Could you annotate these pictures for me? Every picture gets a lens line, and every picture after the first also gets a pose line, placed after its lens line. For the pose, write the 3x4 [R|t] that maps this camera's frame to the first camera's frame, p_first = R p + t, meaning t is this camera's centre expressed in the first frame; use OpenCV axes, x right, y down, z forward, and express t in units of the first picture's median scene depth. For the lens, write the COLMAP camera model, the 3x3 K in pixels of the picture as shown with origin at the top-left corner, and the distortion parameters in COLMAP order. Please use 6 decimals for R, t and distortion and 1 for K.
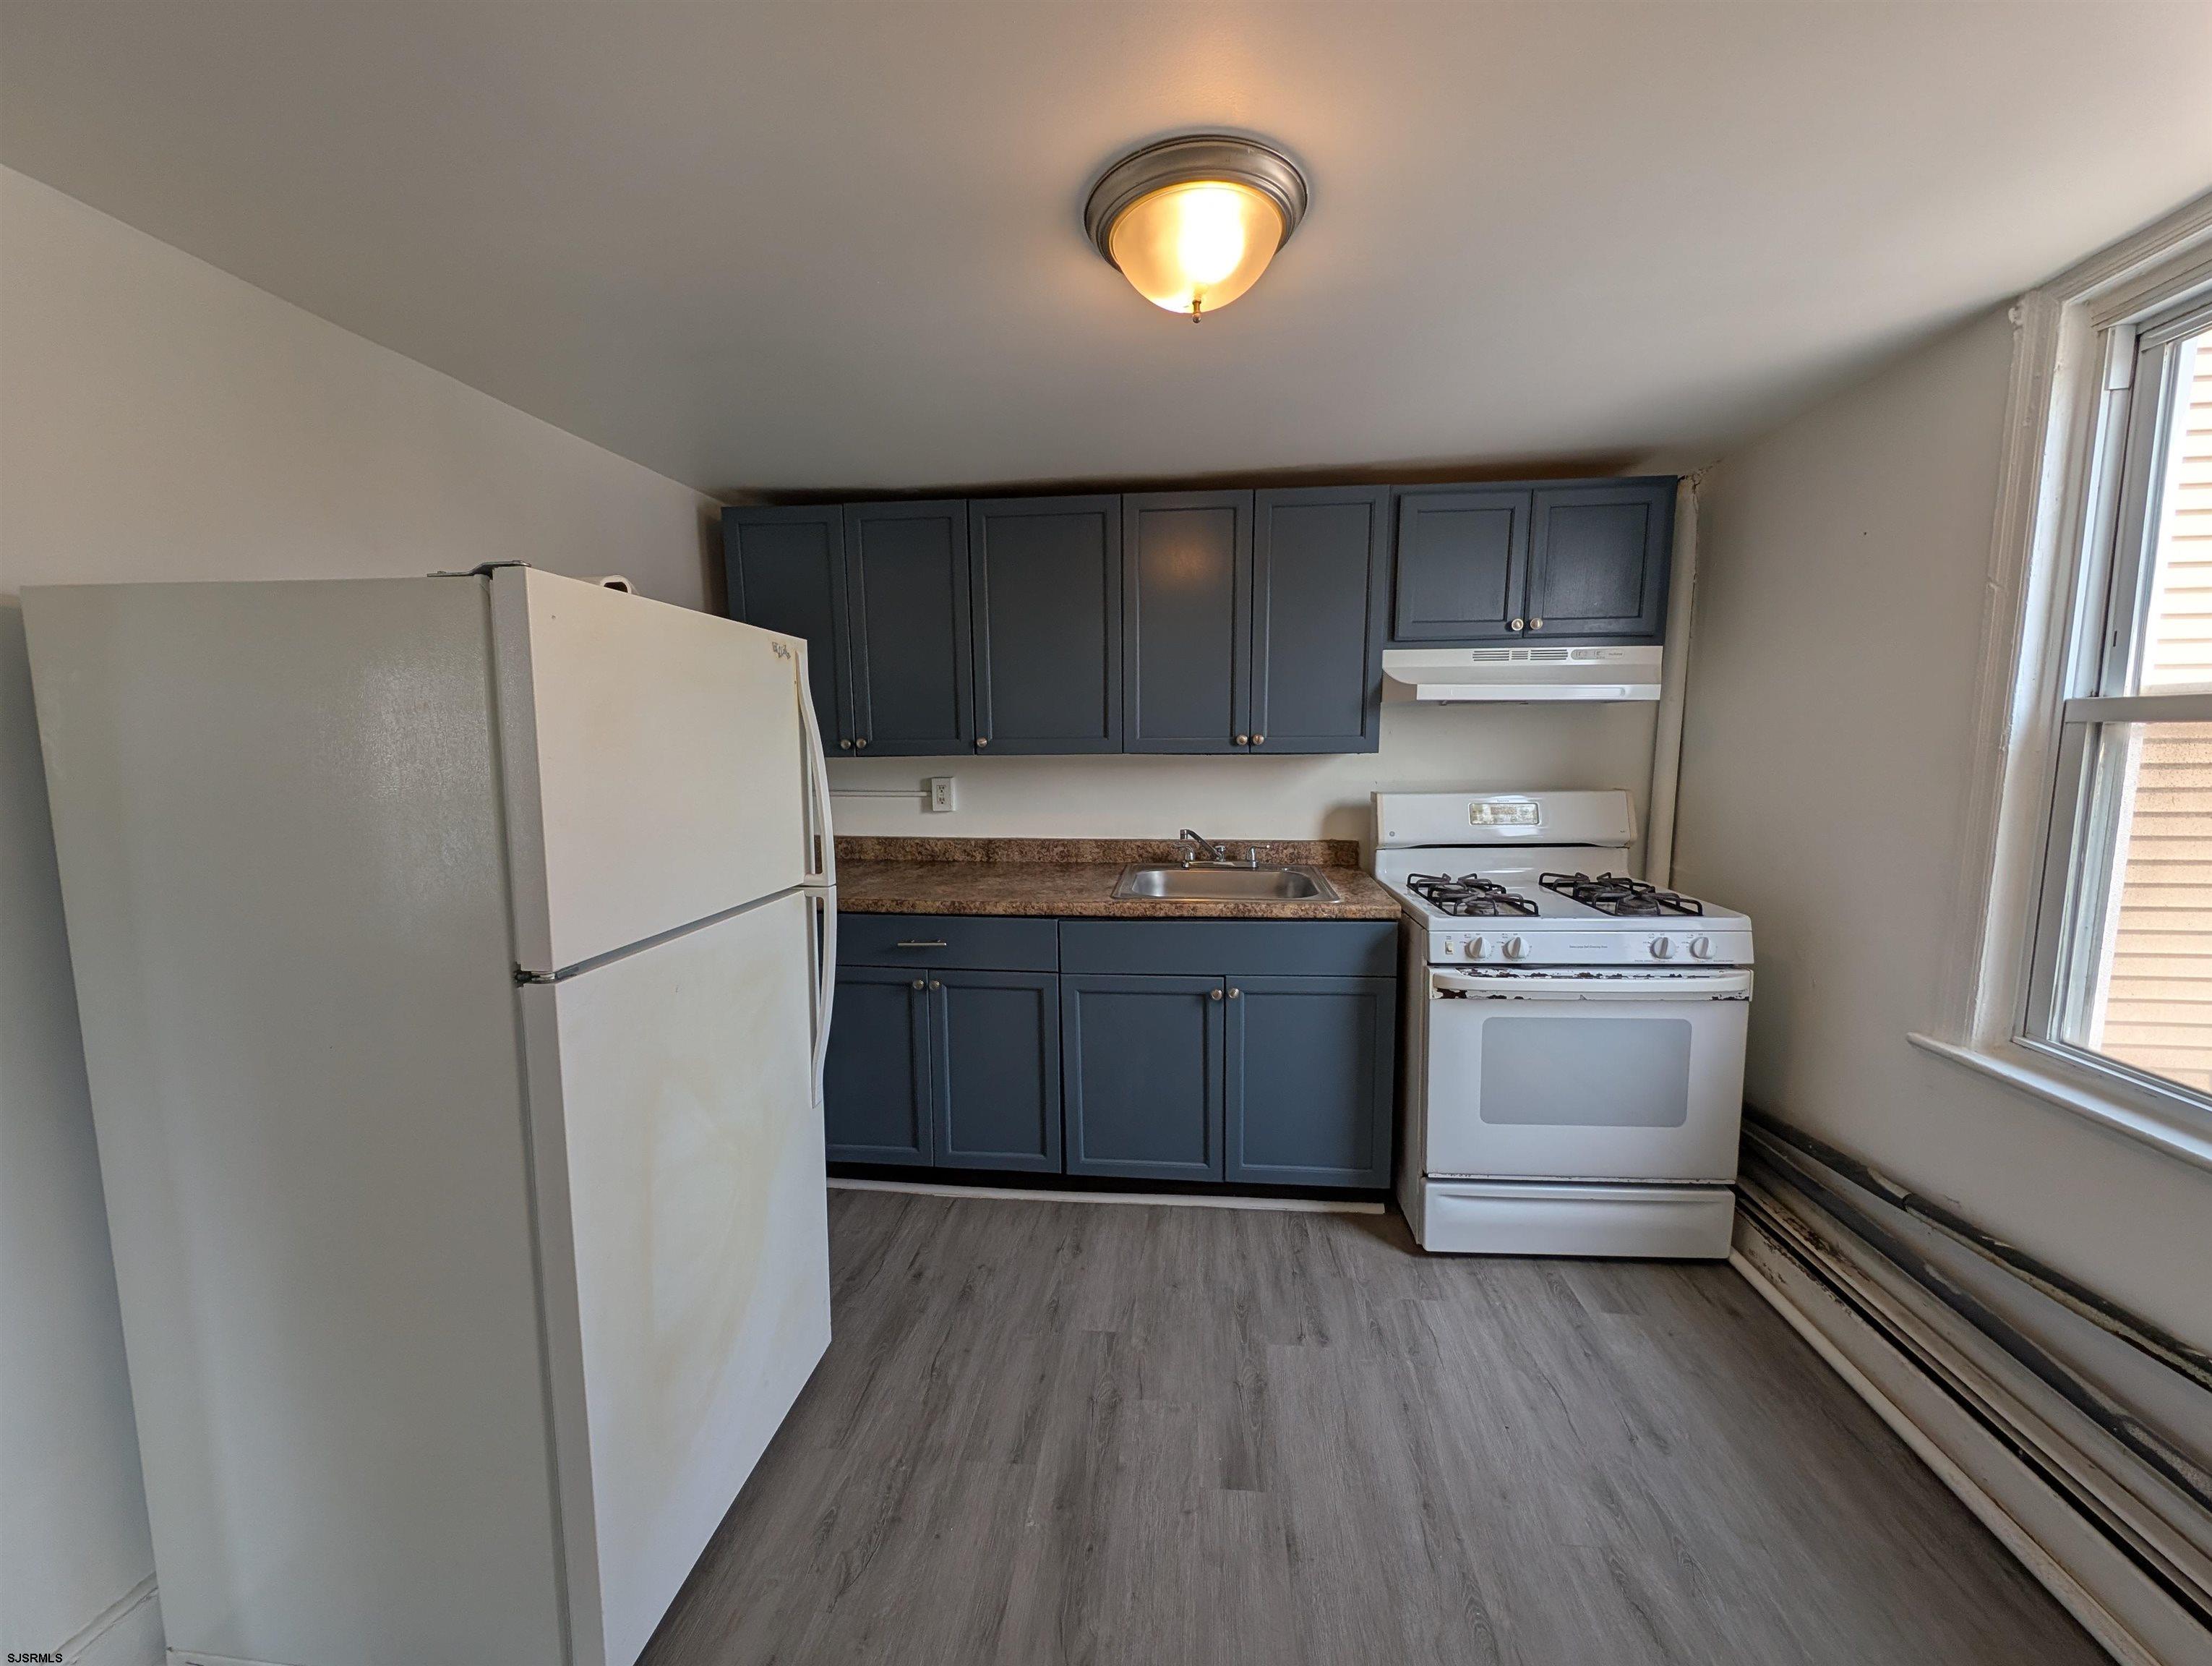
lens RADIAL K [[828.9, 0, 1098.5], [0, 828.9, 822.2], [0, 0, 1]] dist [0.002015, -0.000192]
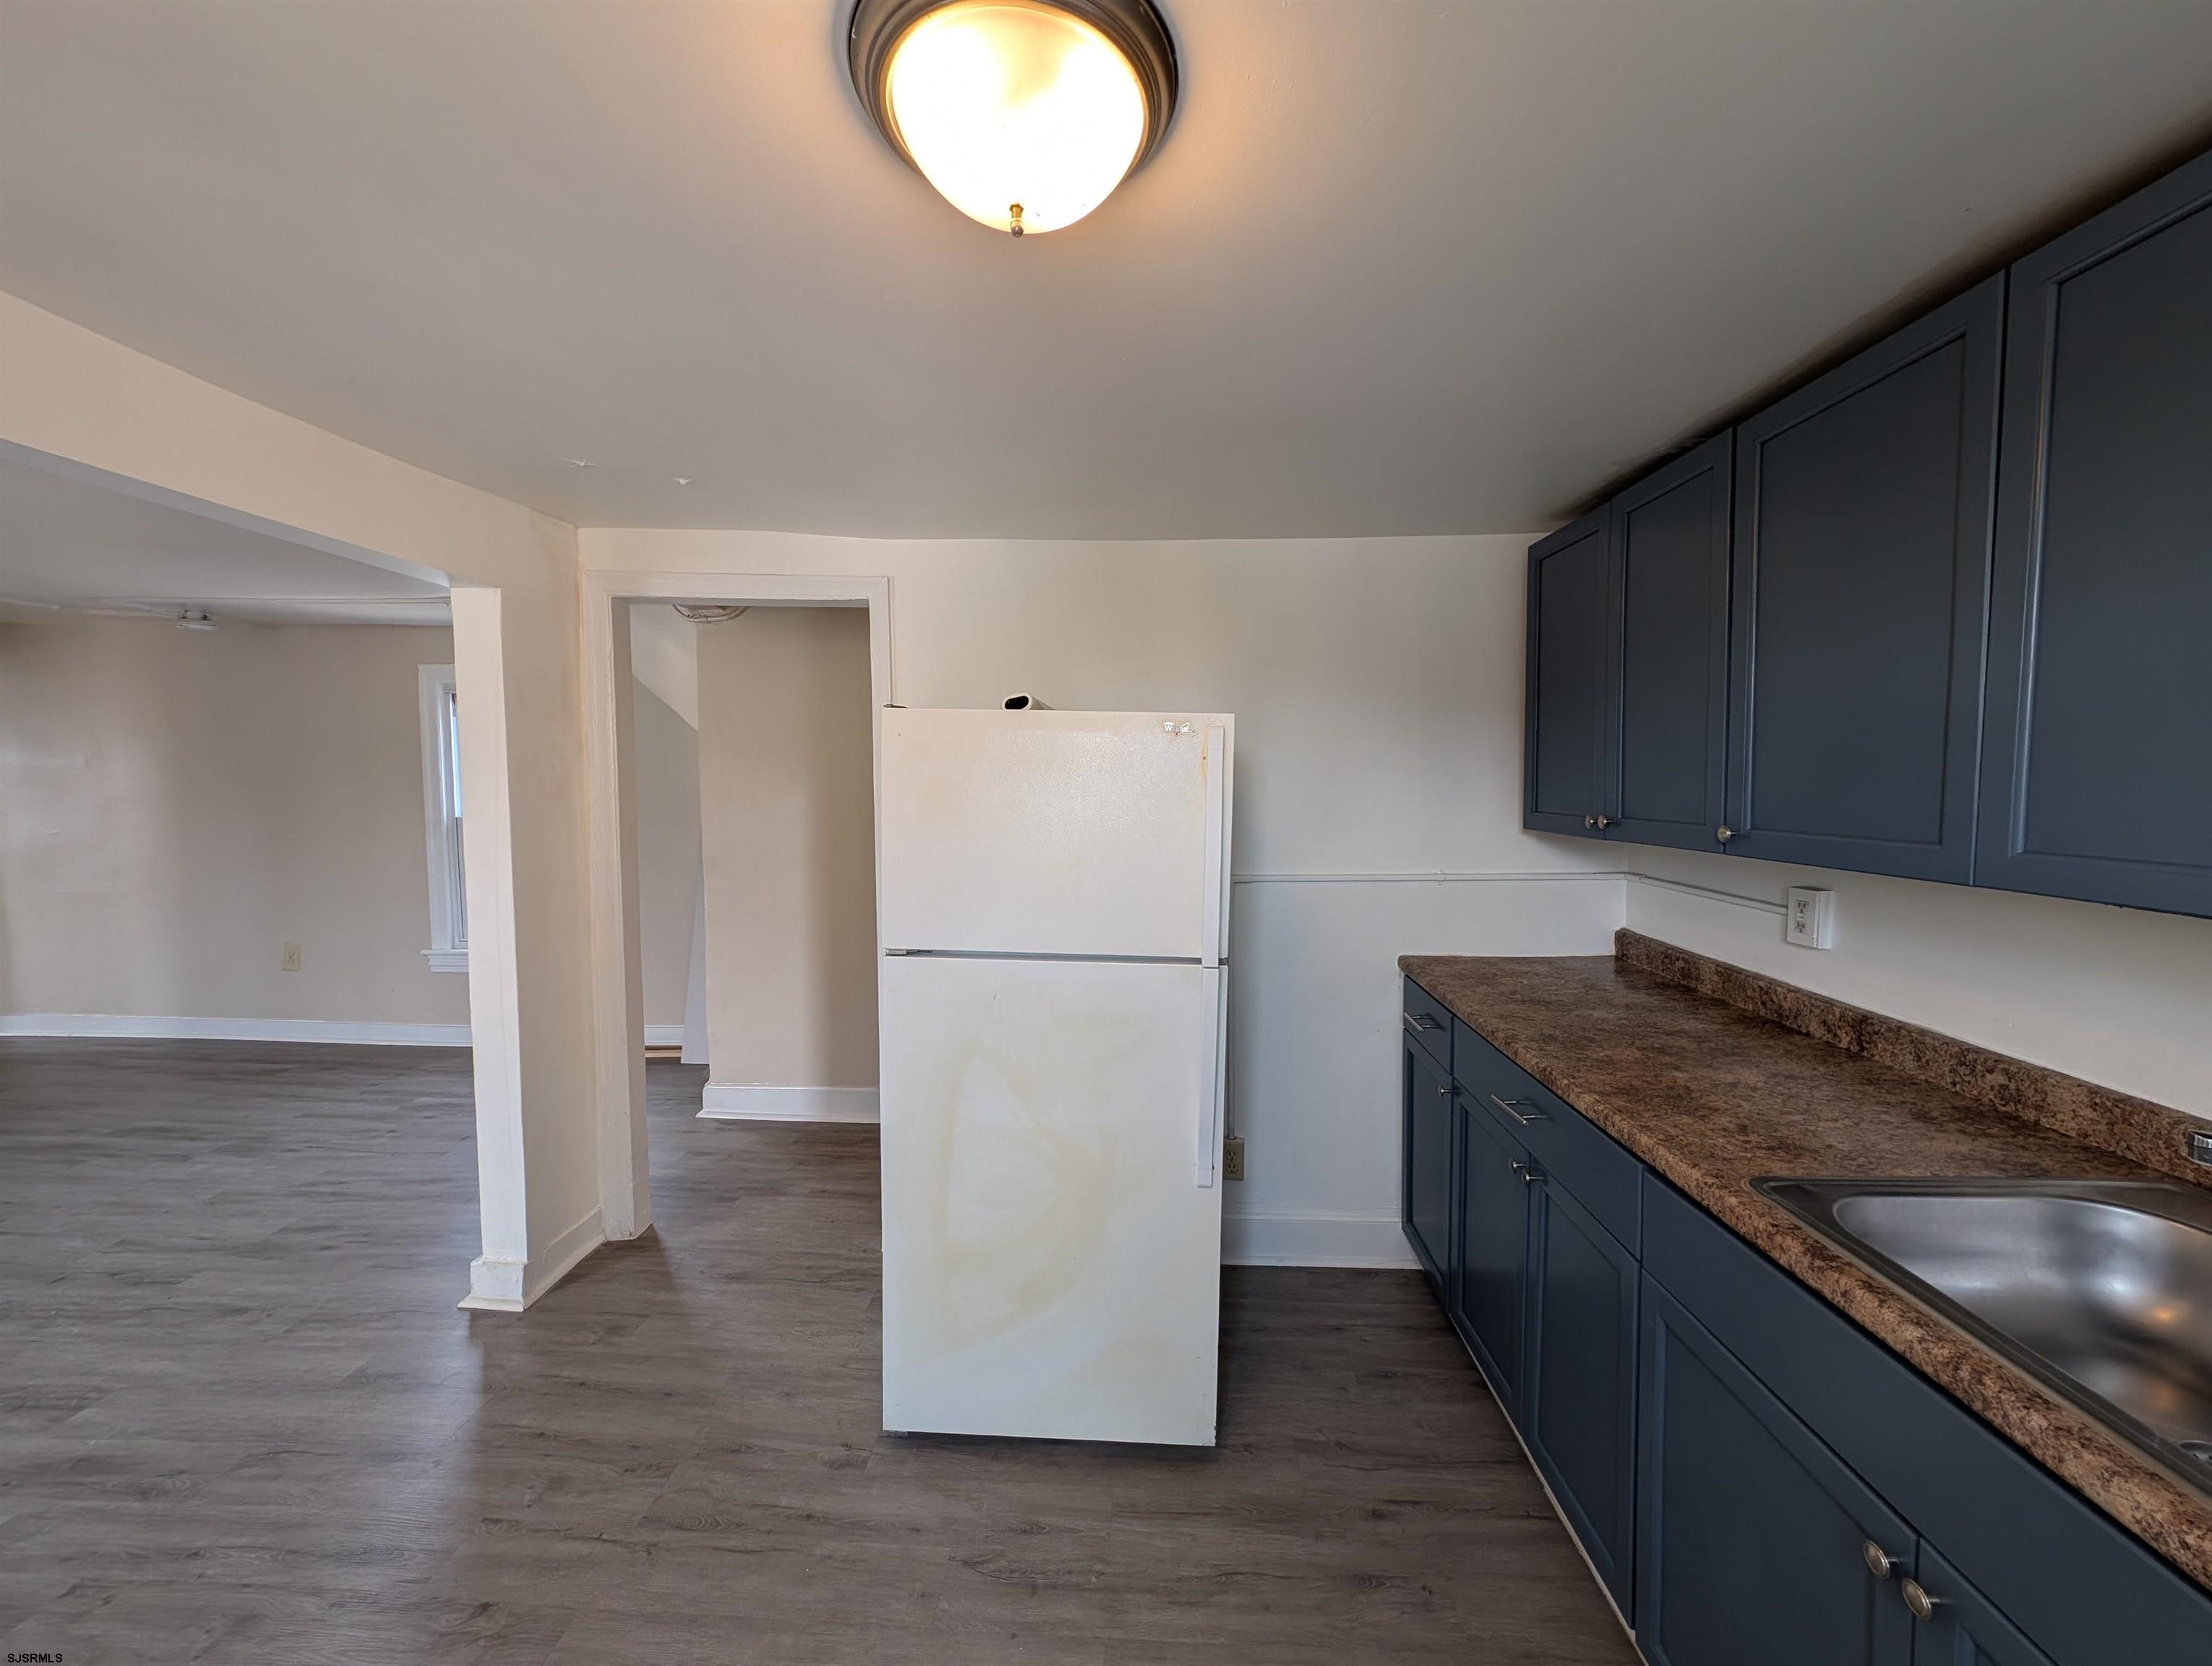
lens RADIAL K [[828.9, 0, 1110.8], [0, 828.9, 821.8], [0, 0, 1]] dist [0.002015, -0.000192]
pose [[0.085918, 0.067050, -0.994043, 0.465812], [-0.117329, 0.991471, 0.056735, -0.100359], [0.989369, 0.111756, 0.093052, 0.591563]]
